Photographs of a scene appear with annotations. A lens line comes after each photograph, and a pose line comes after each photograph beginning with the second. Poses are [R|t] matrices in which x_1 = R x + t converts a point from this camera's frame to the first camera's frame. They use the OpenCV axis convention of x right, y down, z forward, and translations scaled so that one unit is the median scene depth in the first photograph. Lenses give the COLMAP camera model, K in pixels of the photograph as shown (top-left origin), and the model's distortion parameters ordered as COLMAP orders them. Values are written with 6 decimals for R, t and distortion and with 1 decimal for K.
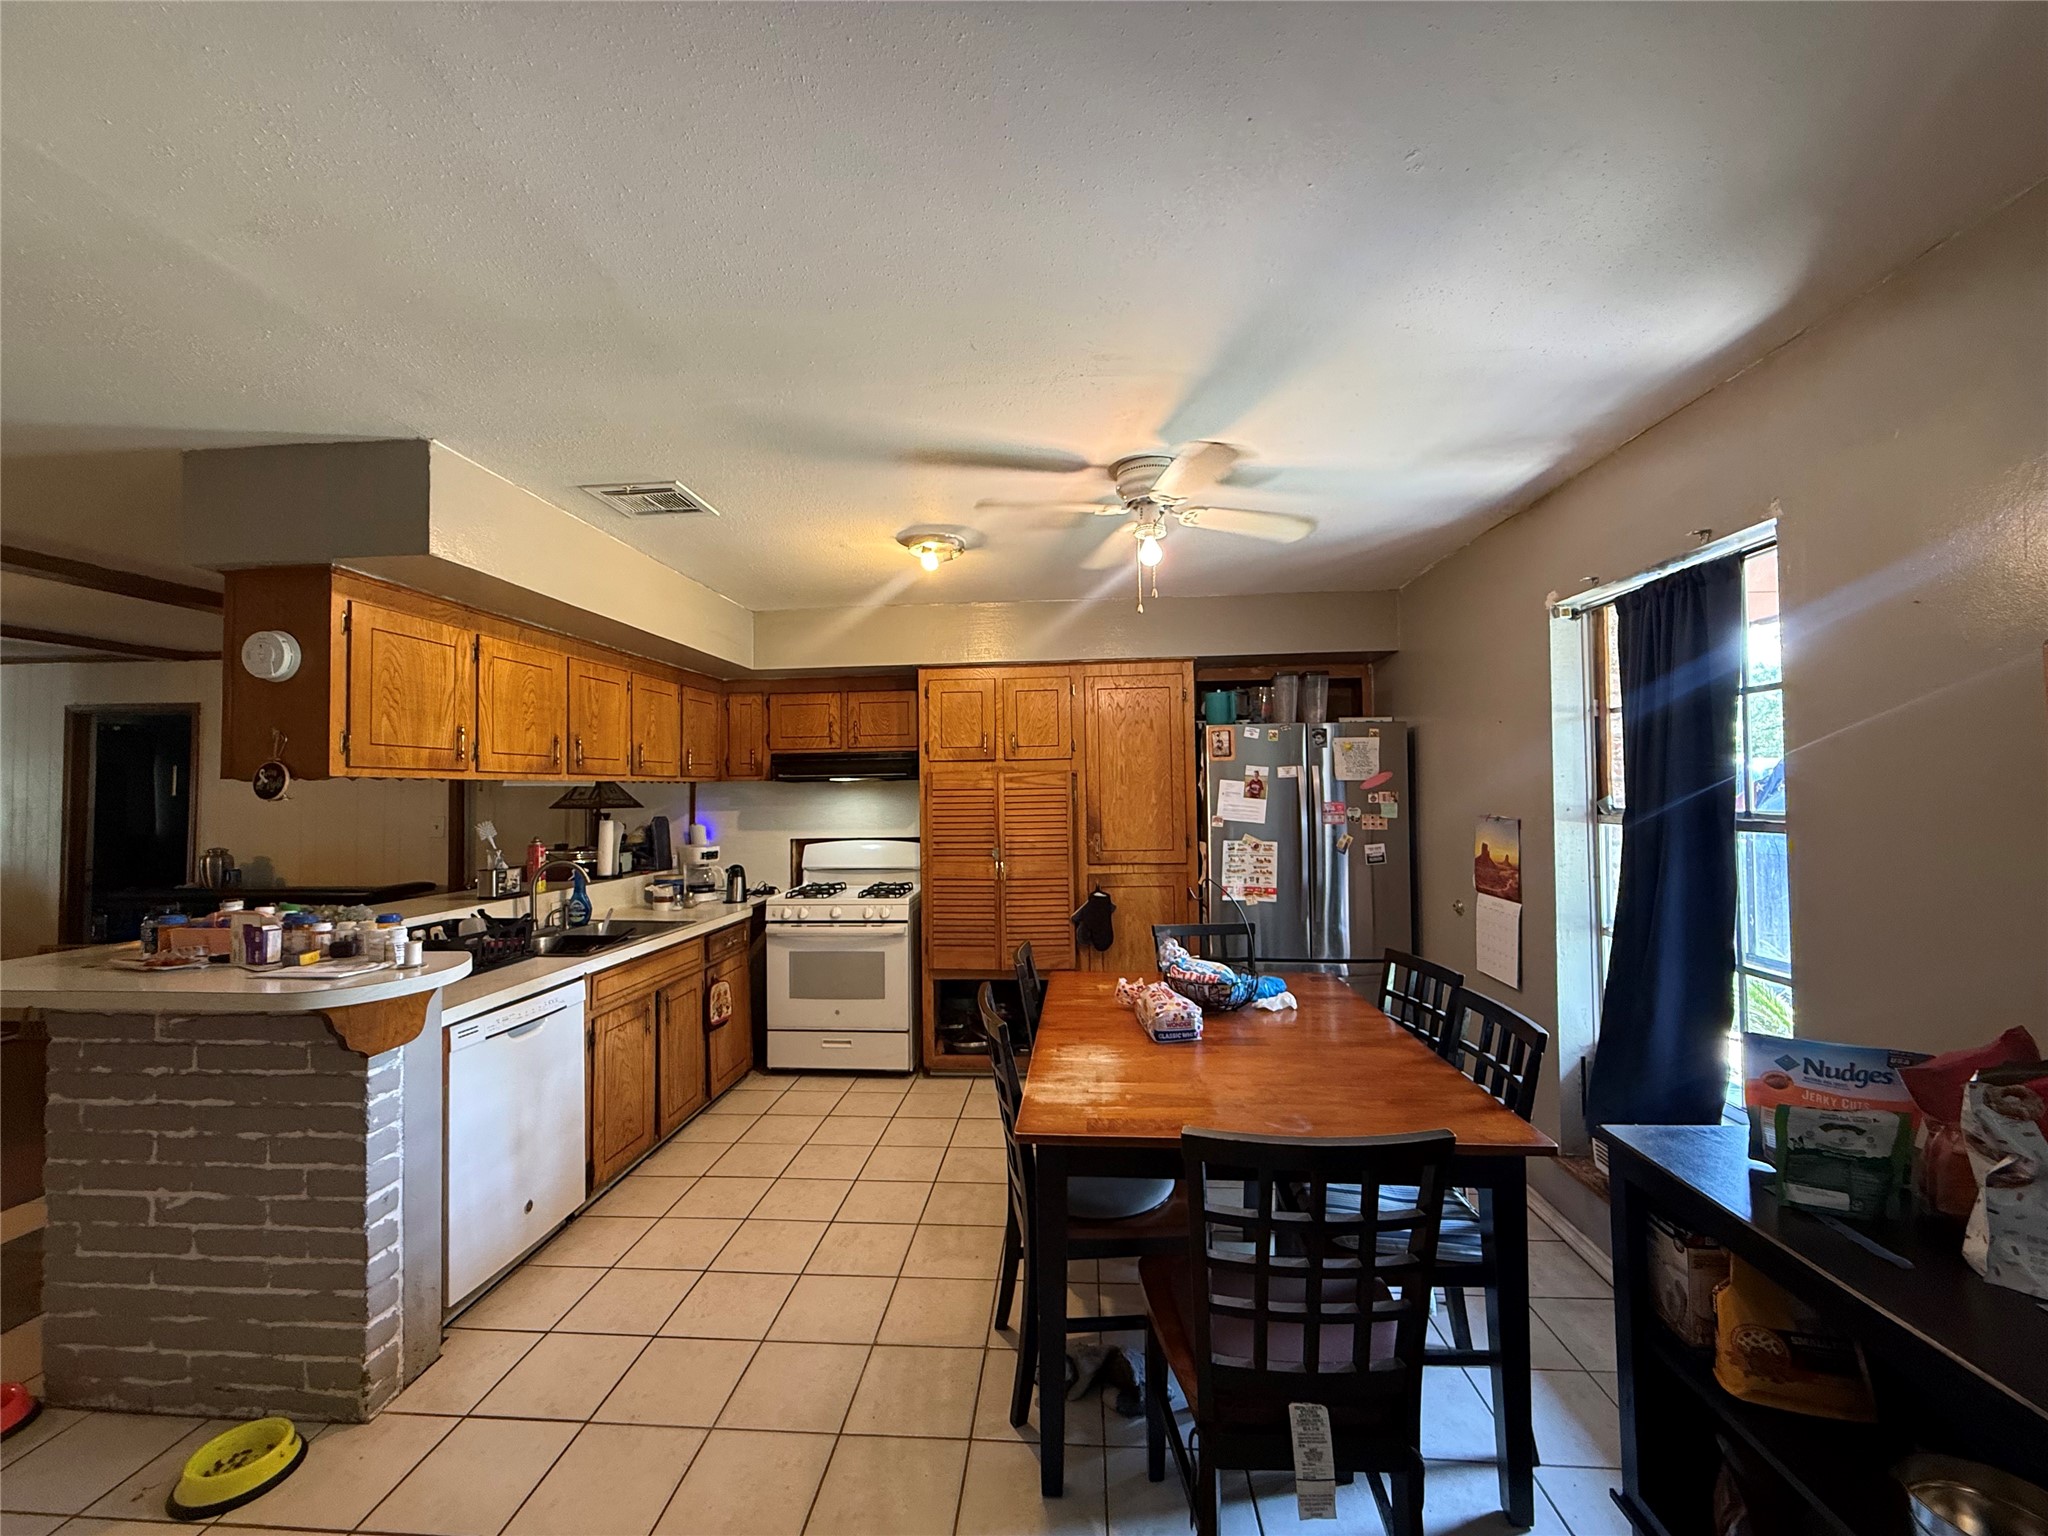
lens RADIAL K [[821.1, 0, 1021.2], [0, 821.1, 770.3], [0, 0, 1]] dist [-0.000646, -0.000061]
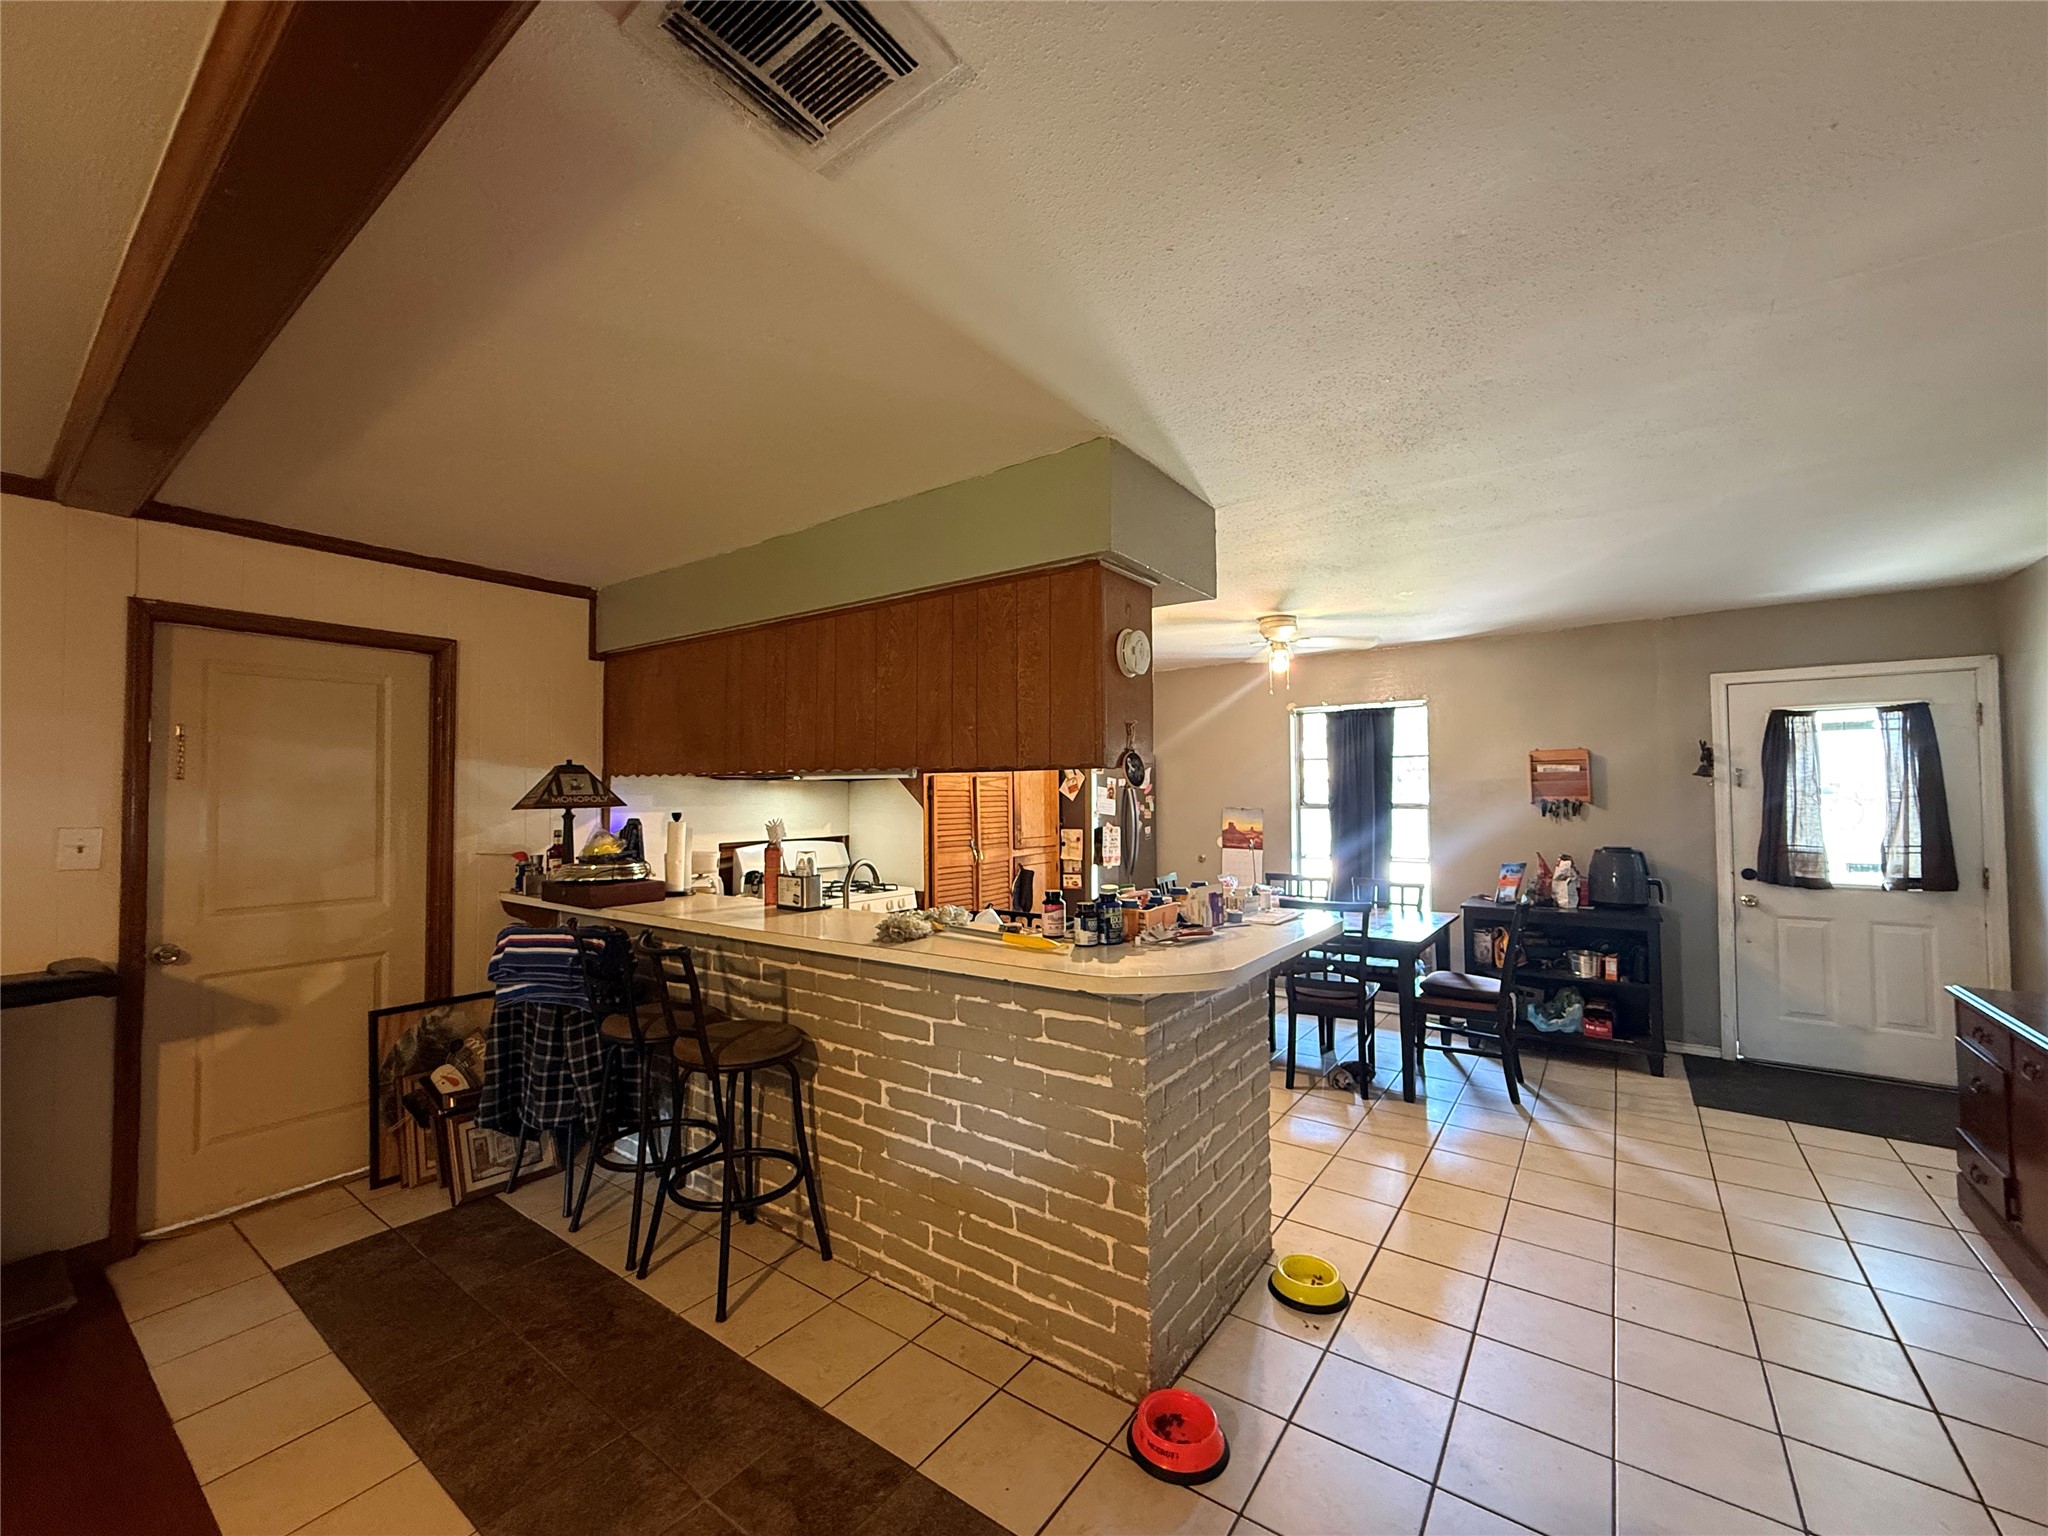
lens RADIAL K [[821.1, 0, 1021.2], [0, 821.1, 770.3], [0, 0, 1]] dist [-0.000646, -0.000061]
pose [[0.531486, 0.035664, 0.846316, -1.011710], [-0.025147, 0.999337, -0.026320, 0.022546], [-0.846694, -0.007294, 0.532031, 0.292142]]
